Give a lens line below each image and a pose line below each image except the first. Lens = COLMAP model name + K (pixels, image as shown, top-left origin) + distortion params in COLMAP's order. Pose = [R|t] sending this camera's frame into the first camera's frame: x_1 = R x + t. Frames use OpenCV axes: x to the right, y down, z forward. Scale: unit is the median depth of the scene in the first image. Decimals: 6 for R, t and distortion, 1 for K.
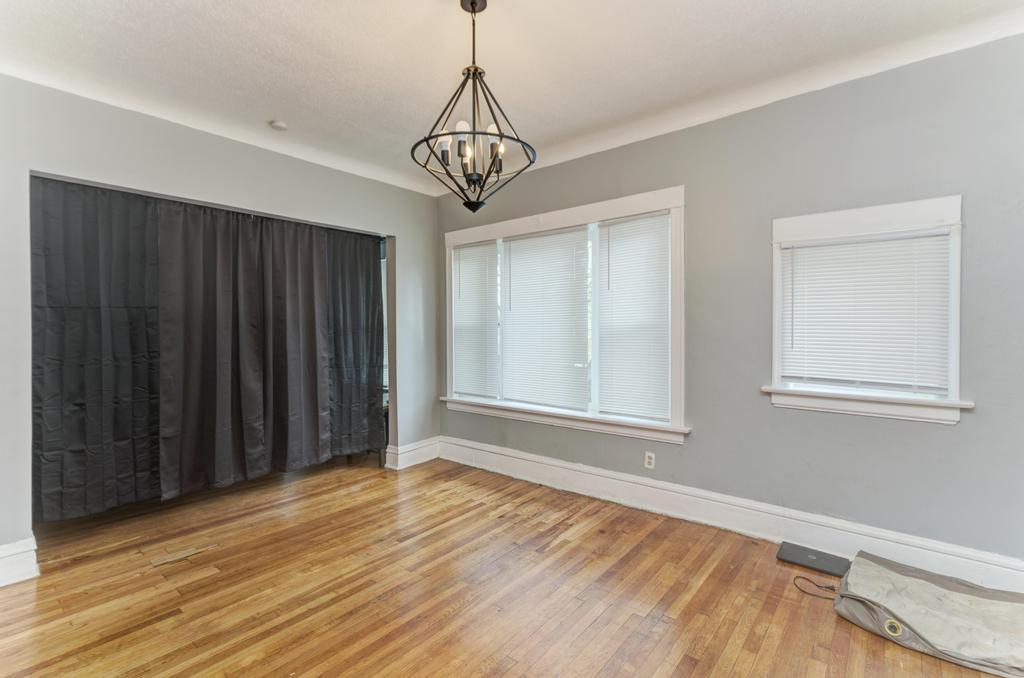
lens RADIAL K [[470.4, 0, 512.0], [0, 470.4, 339.0], [0, 0, 1]] dist [0.015800, 0.000439]
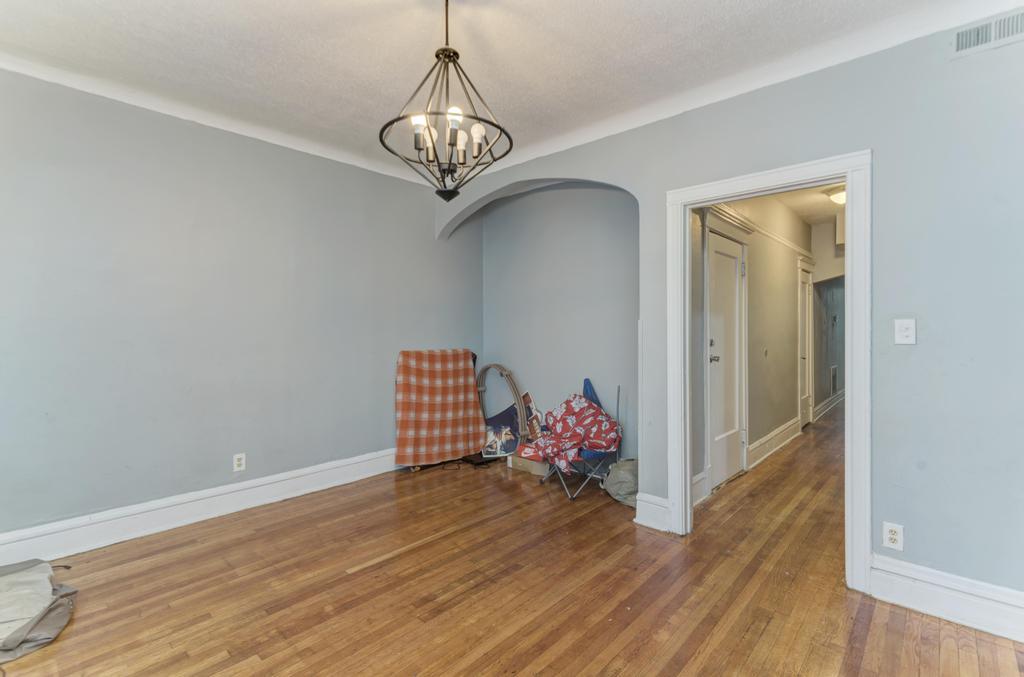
lens RADIAL K [[470.4, 0, 512.0], [0, 470.4, 338.5], [0, 0, 1]] dist [0.015800, 0.000439]
pose [[-0.998725, 0.003101, 0.050379, -0.158258], [0.005005, 0.999276, 0.037722, -0.019937], [-0.050225, 0.037926, -0.998018, 1.209753]]
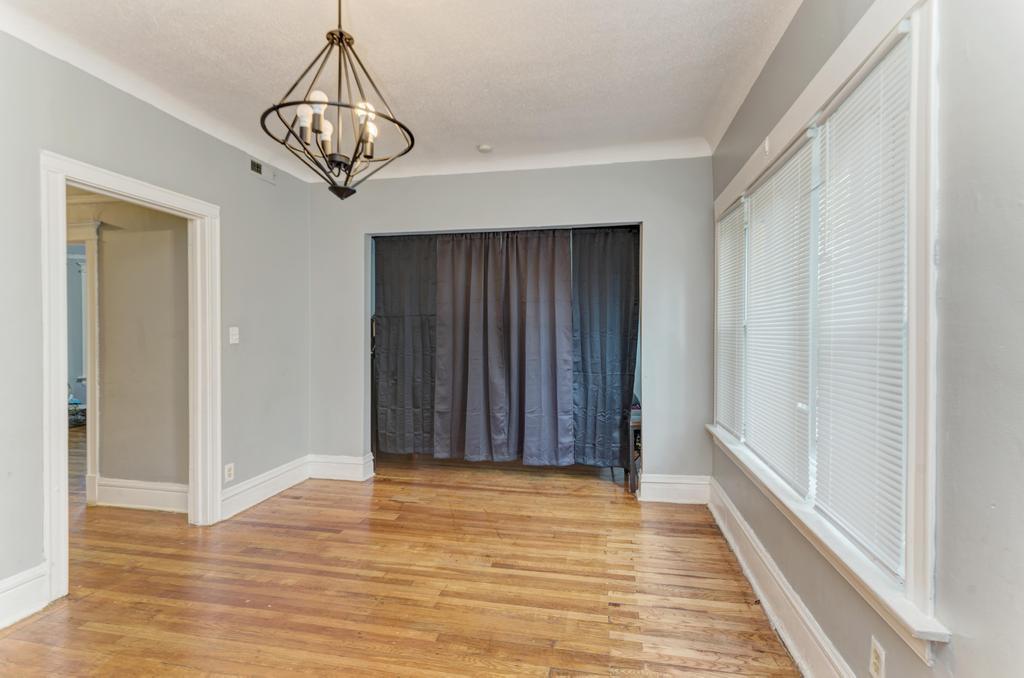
lens RADIAL K [[470.4, 0, 512.0], [0, 470.4, 339.0], [0, 0, 1]] dist [0.015800, 0.000439]
pose [[0.461998, 0.021822, -0.886612, 0.525123], [-0.023143, 0.999653, 0.012544, -0.019119], [0.886579, 0.014724, 0.462343, 0.548573]]
